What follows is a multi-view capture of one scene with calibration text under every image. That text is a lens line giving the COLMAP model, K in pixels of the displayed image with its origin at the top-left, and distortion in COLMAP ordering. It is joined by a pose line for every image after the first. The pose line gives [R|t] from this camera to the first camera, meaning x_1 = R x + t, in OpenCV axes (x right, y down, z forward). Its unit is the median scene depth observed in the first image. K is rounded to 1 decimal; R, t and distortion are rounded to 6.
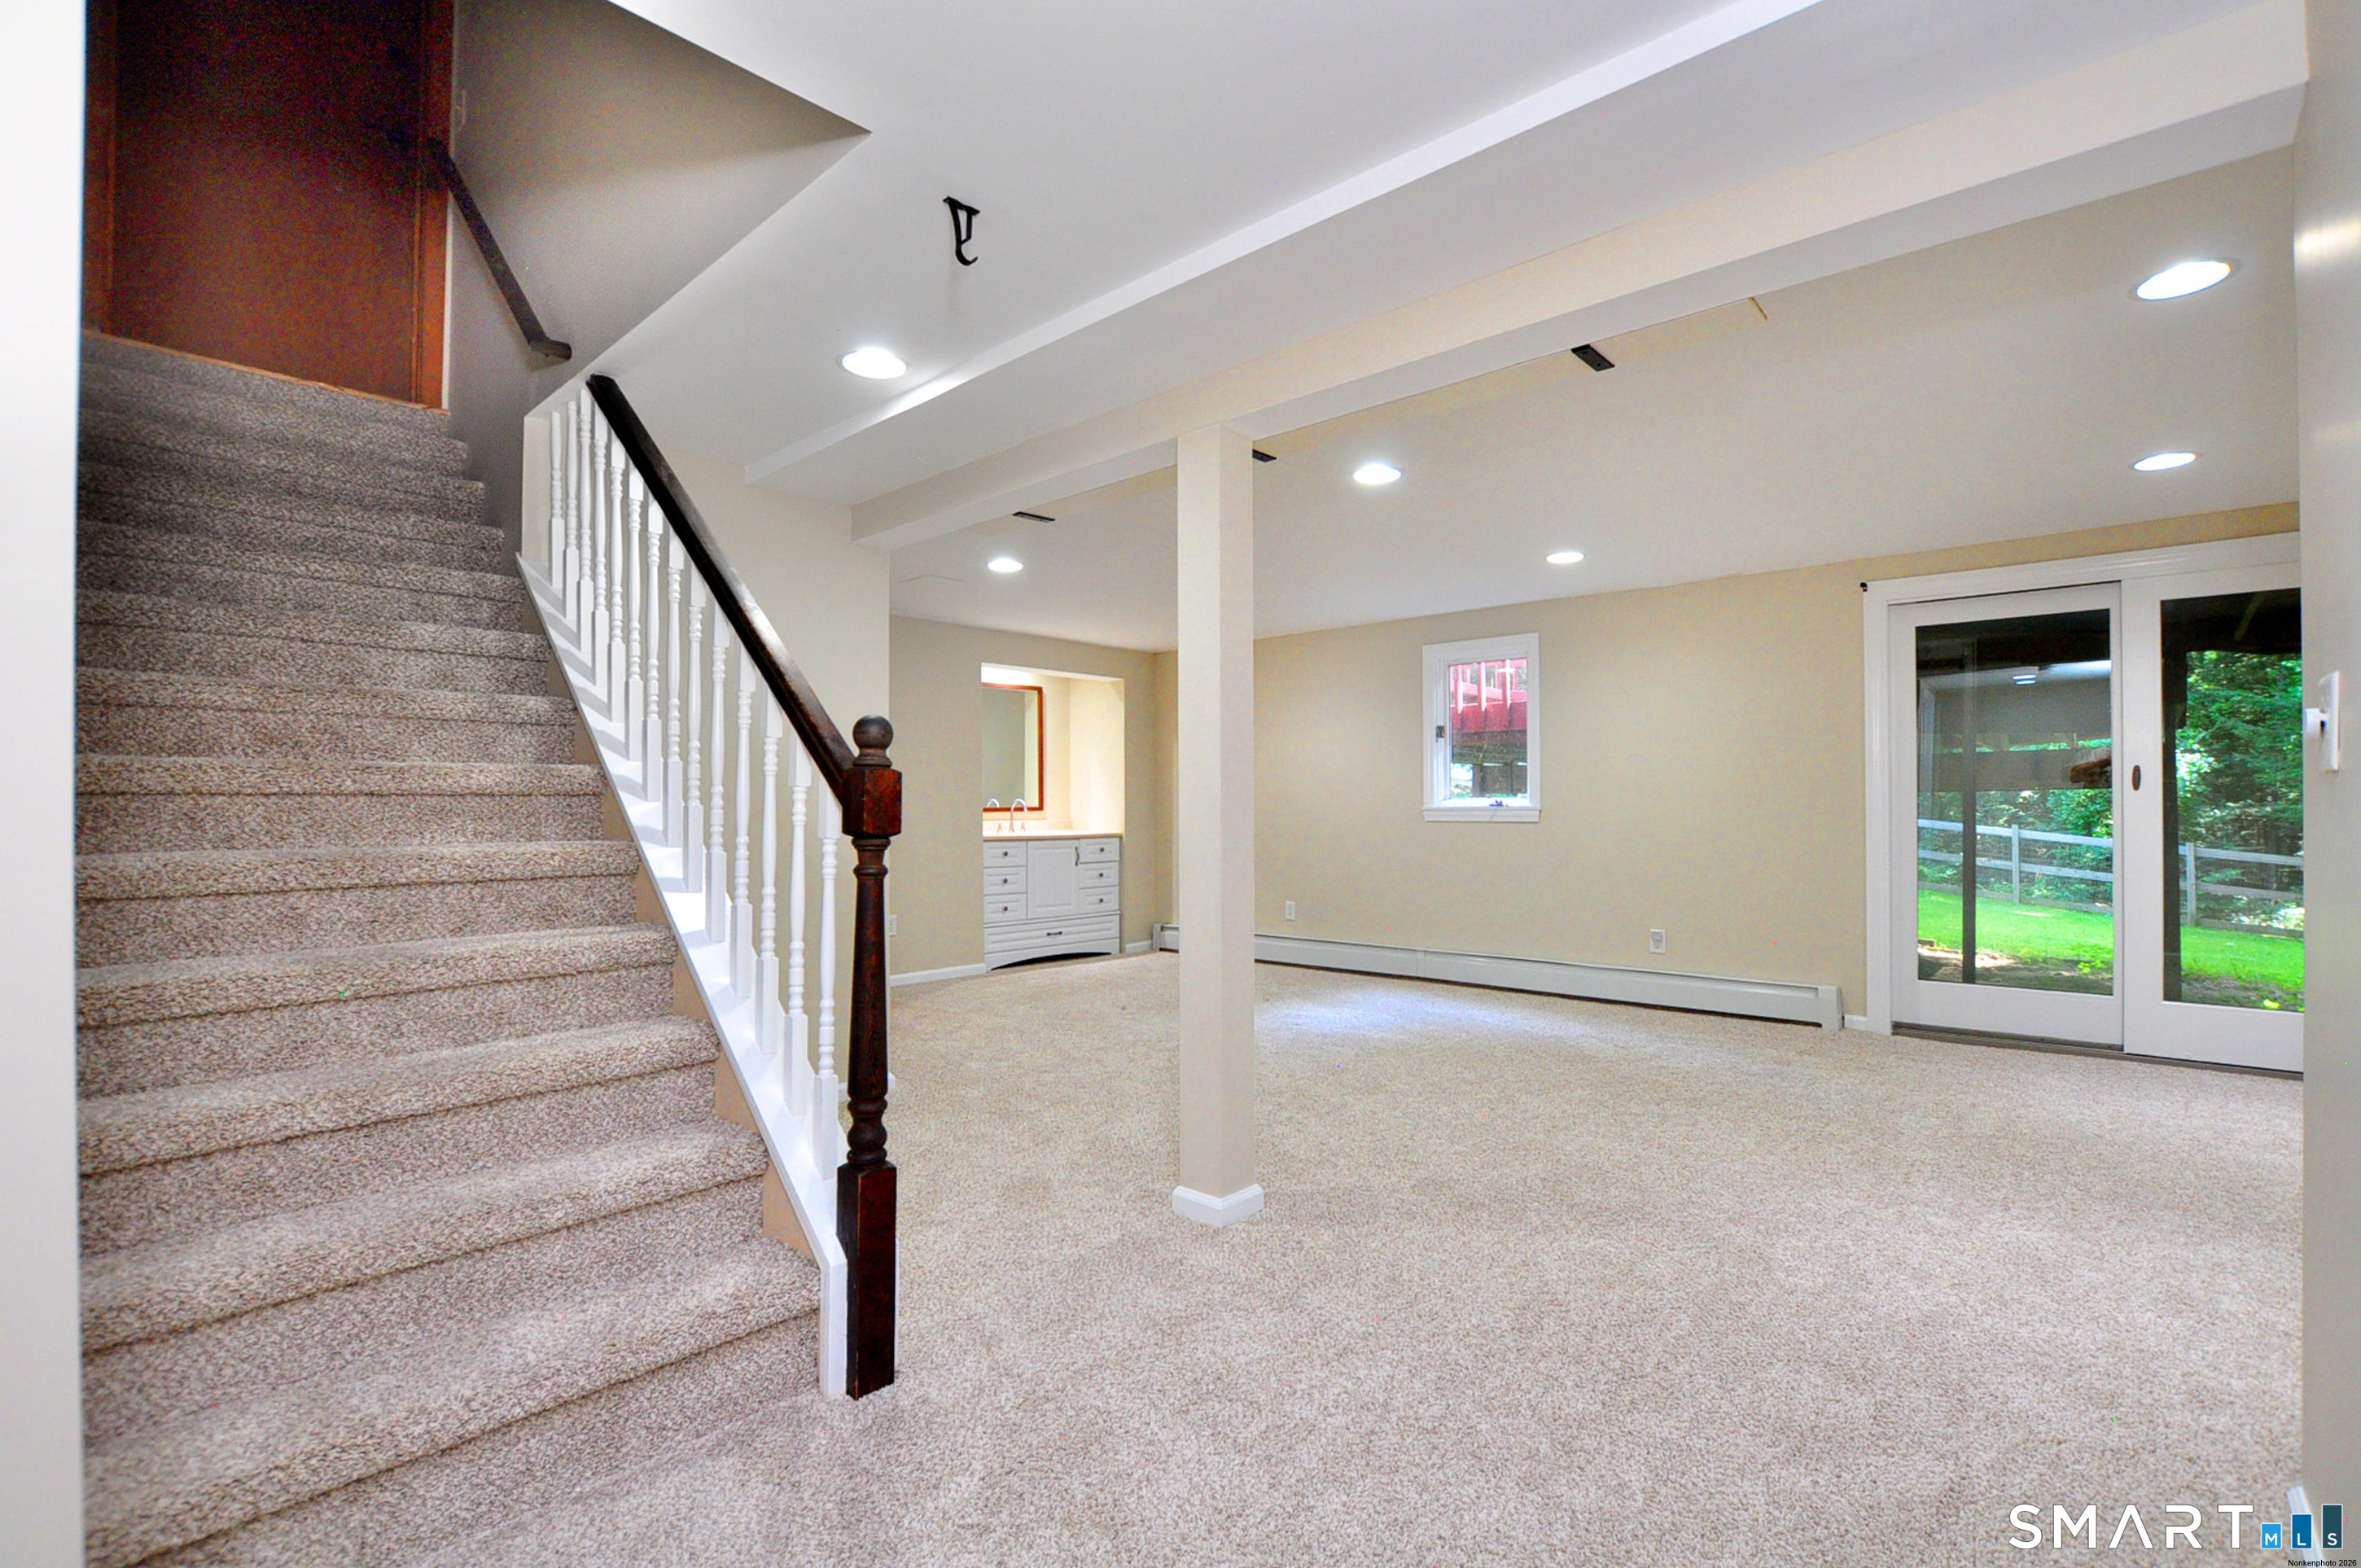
lens RADIAL K [[1118.0, 0, 1134.8], [0, 1118.0, 794.5], [0, 0, 1]] dist [-0.039362, 0.000044]
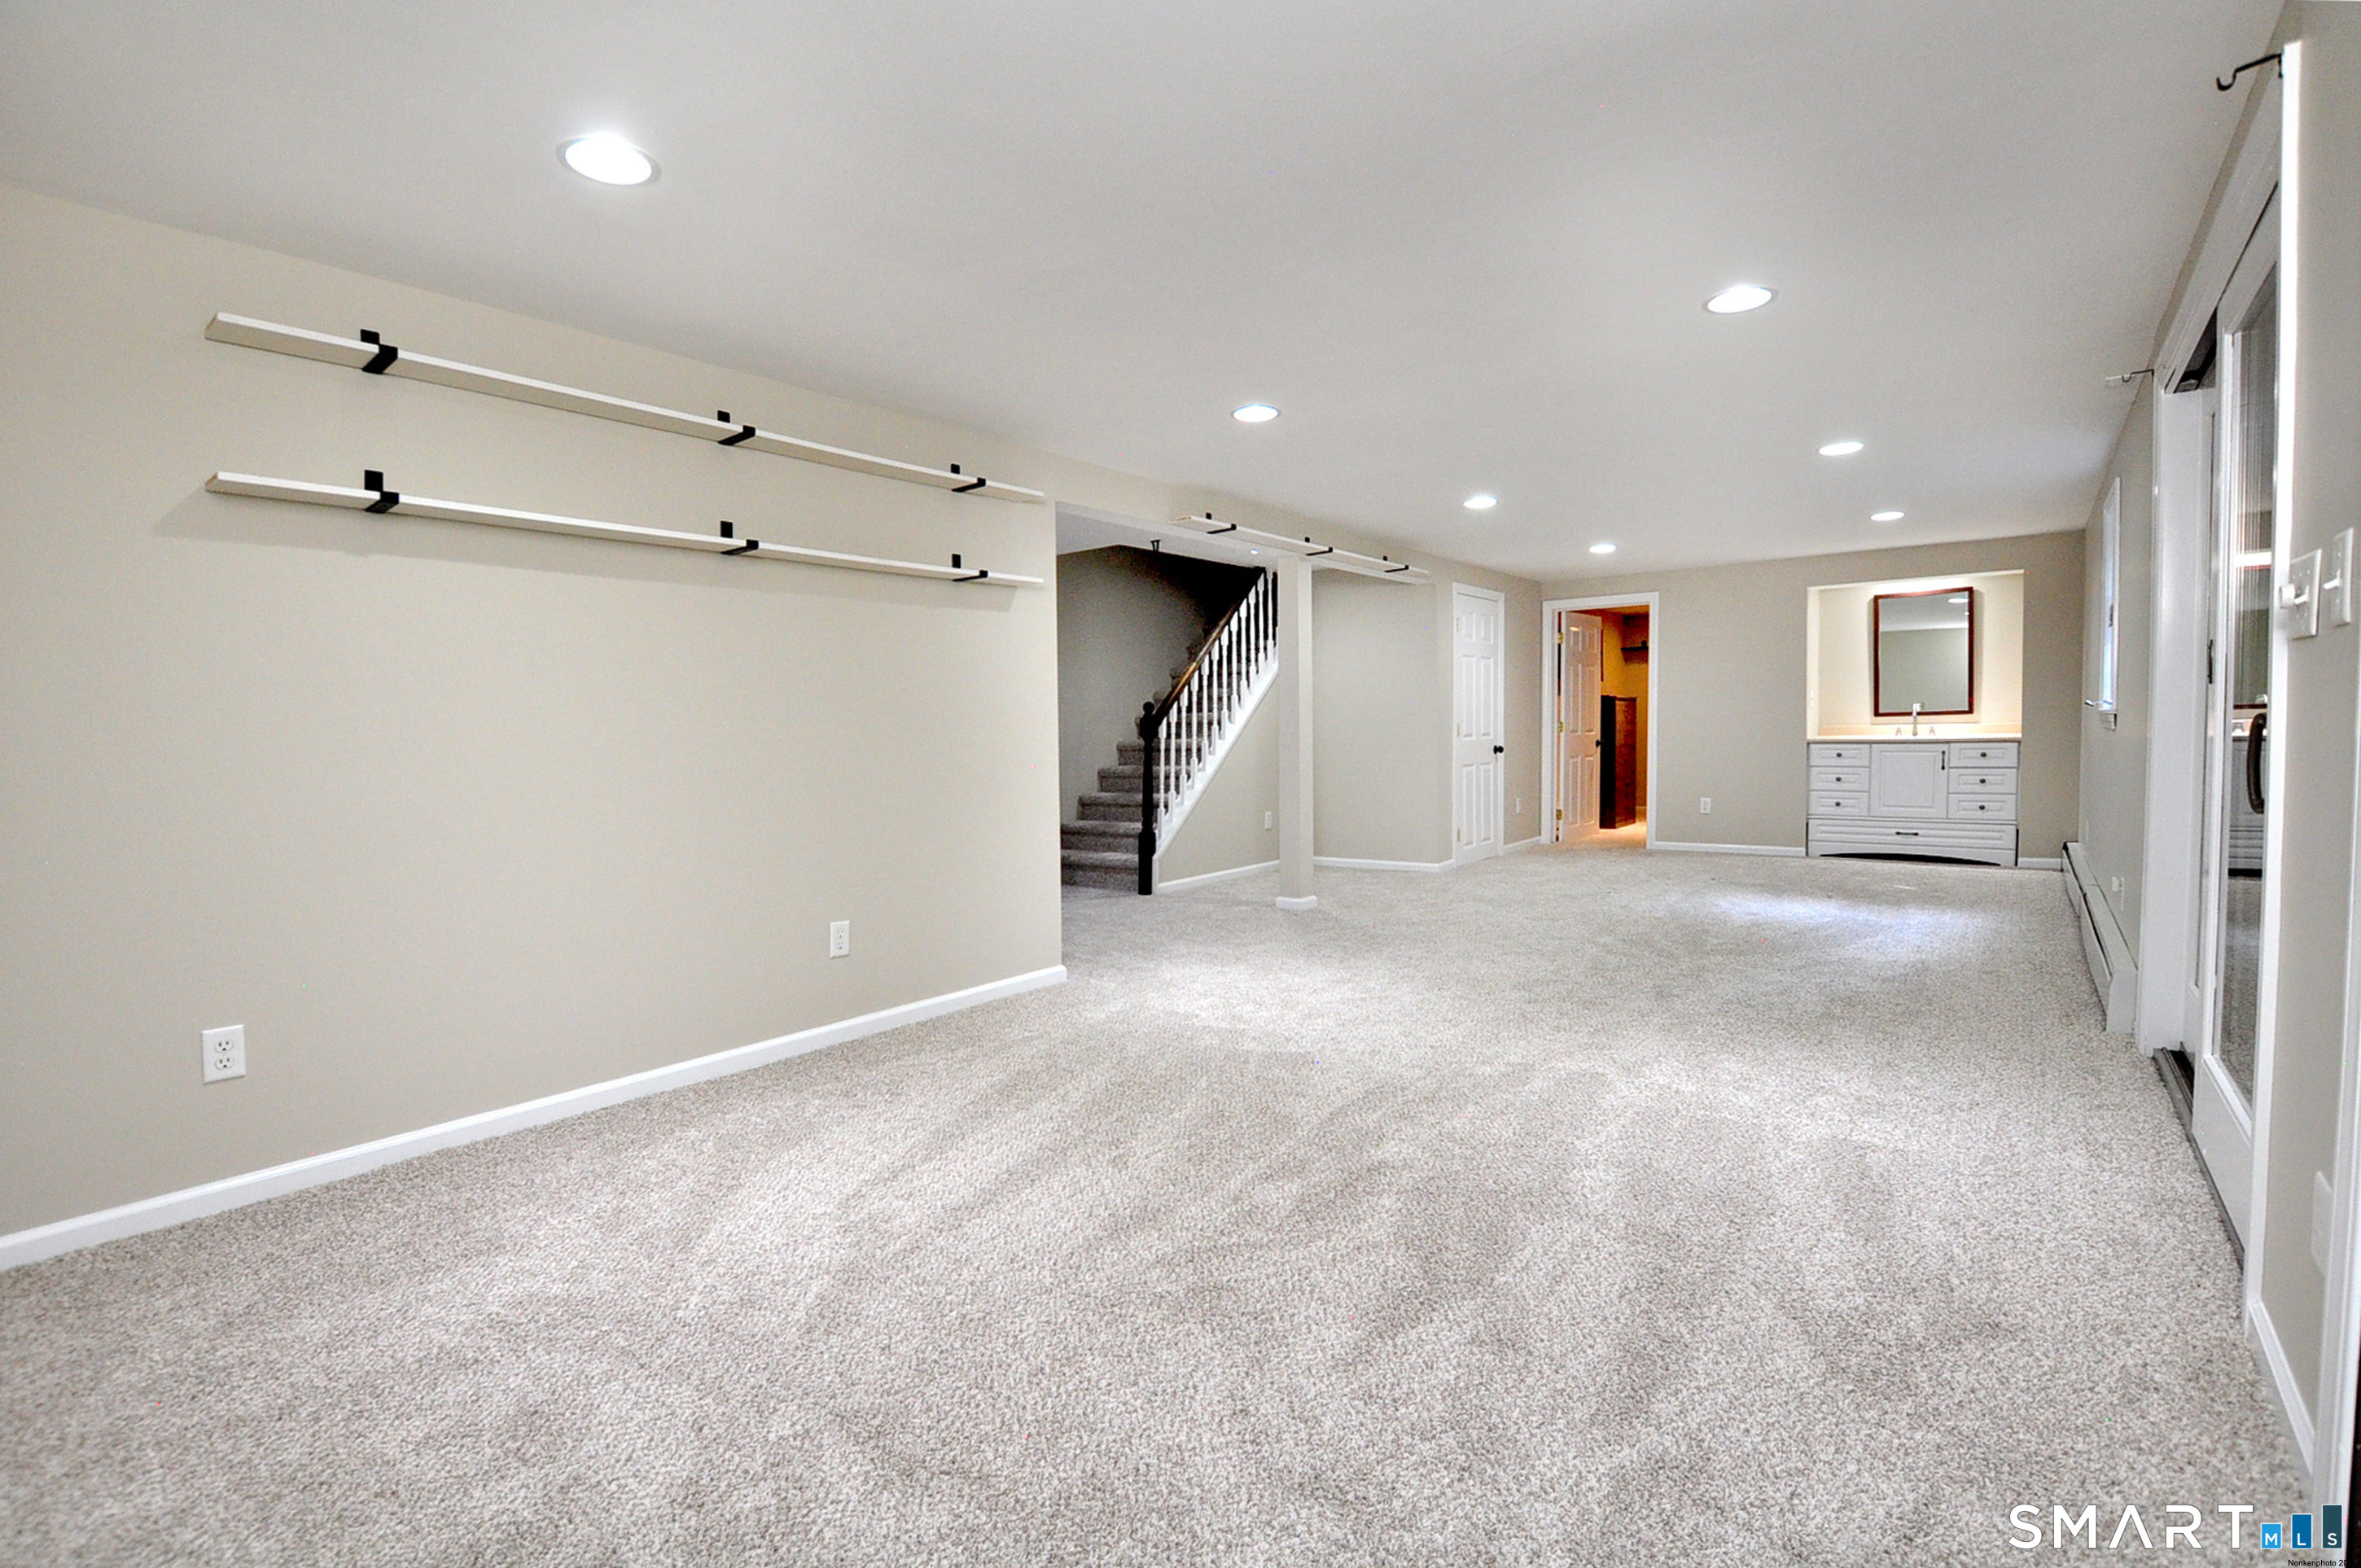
lens RADIAL K [[1065.2, 0, 1181.9], [0, 1065.2, 814.1], [0, 0, 1]] dist [-0.019015, 0.000554]
pose [[0.066225, 0.081623, -0.994461, 0.835486], [0.034724, 0.995856, 0.084050, 0.000342], [0.997200, -0.040098, 0.063116, 0.256985]]
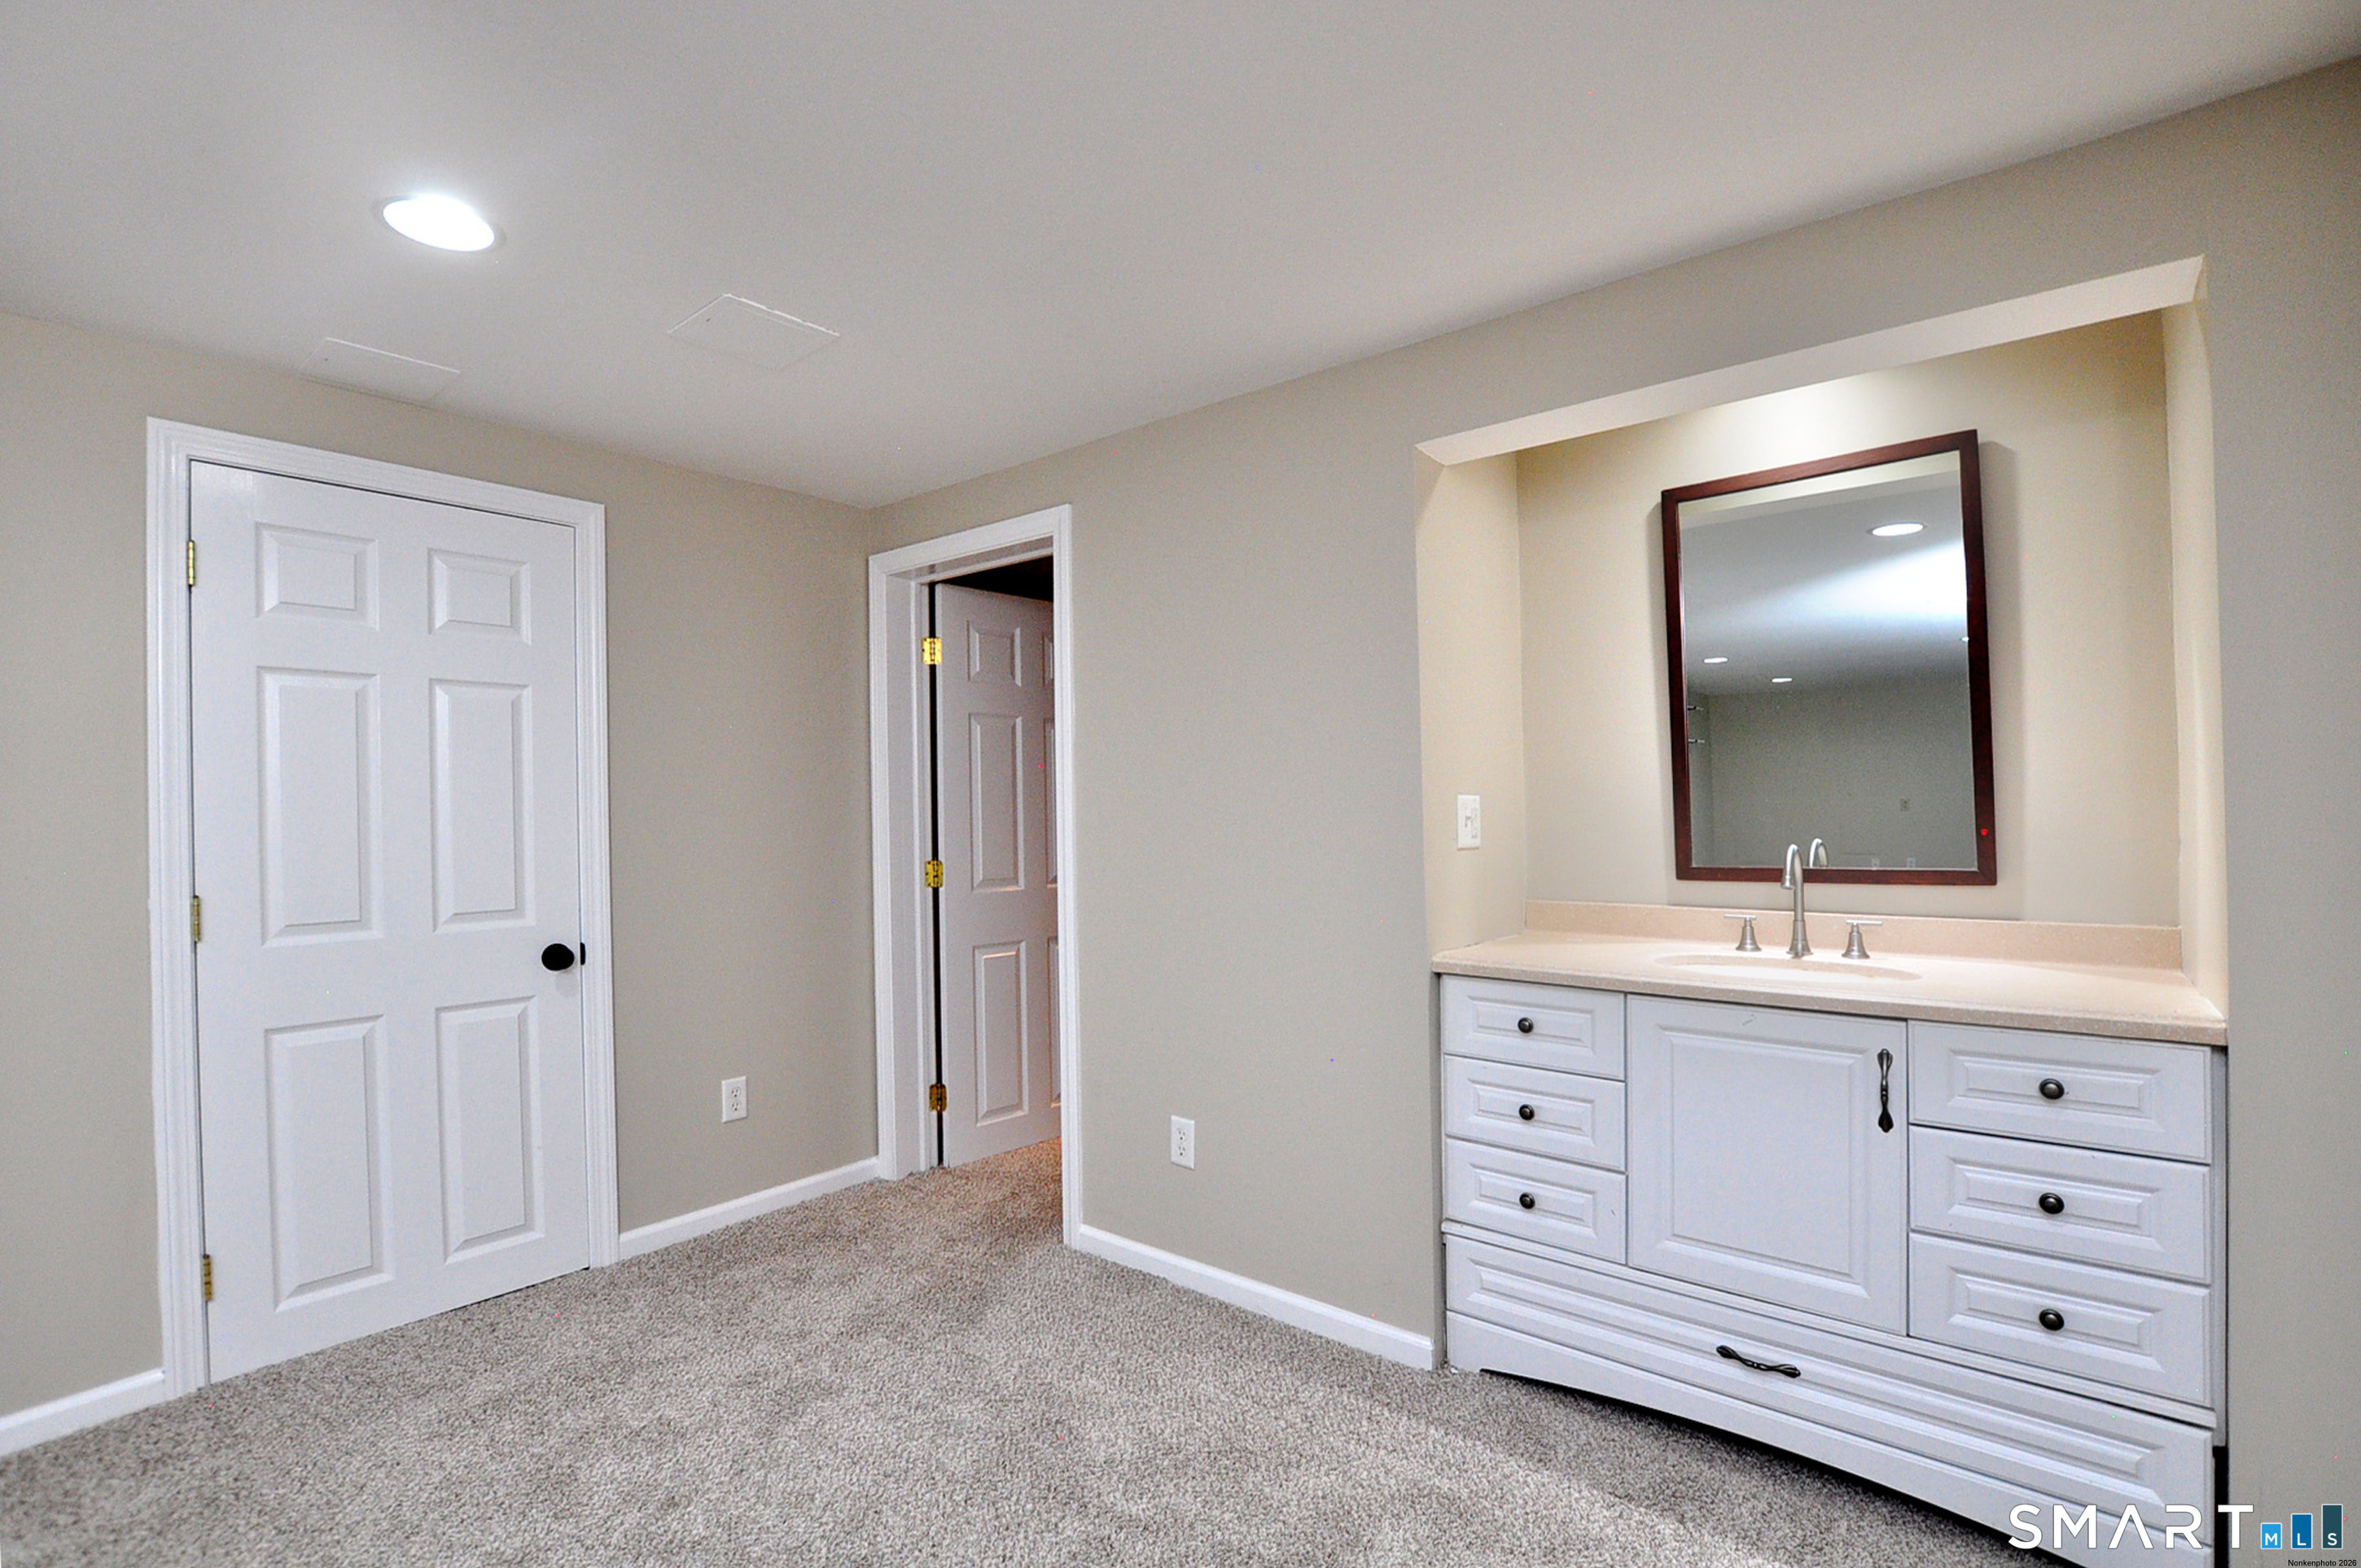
lens RADIAL K [[1065.2, 0, 1181.9], [0, 1065.2, 814.1], [0, 0, 1]] dist [-0.019015, 0.000554]
pose [[0.060176, 0.004178, -0.998179, 0.165228], [0.022311, 0.999736, 0.005529, -0.009114], [0.997938, -0.022603, 0.060067, 0.826362]]
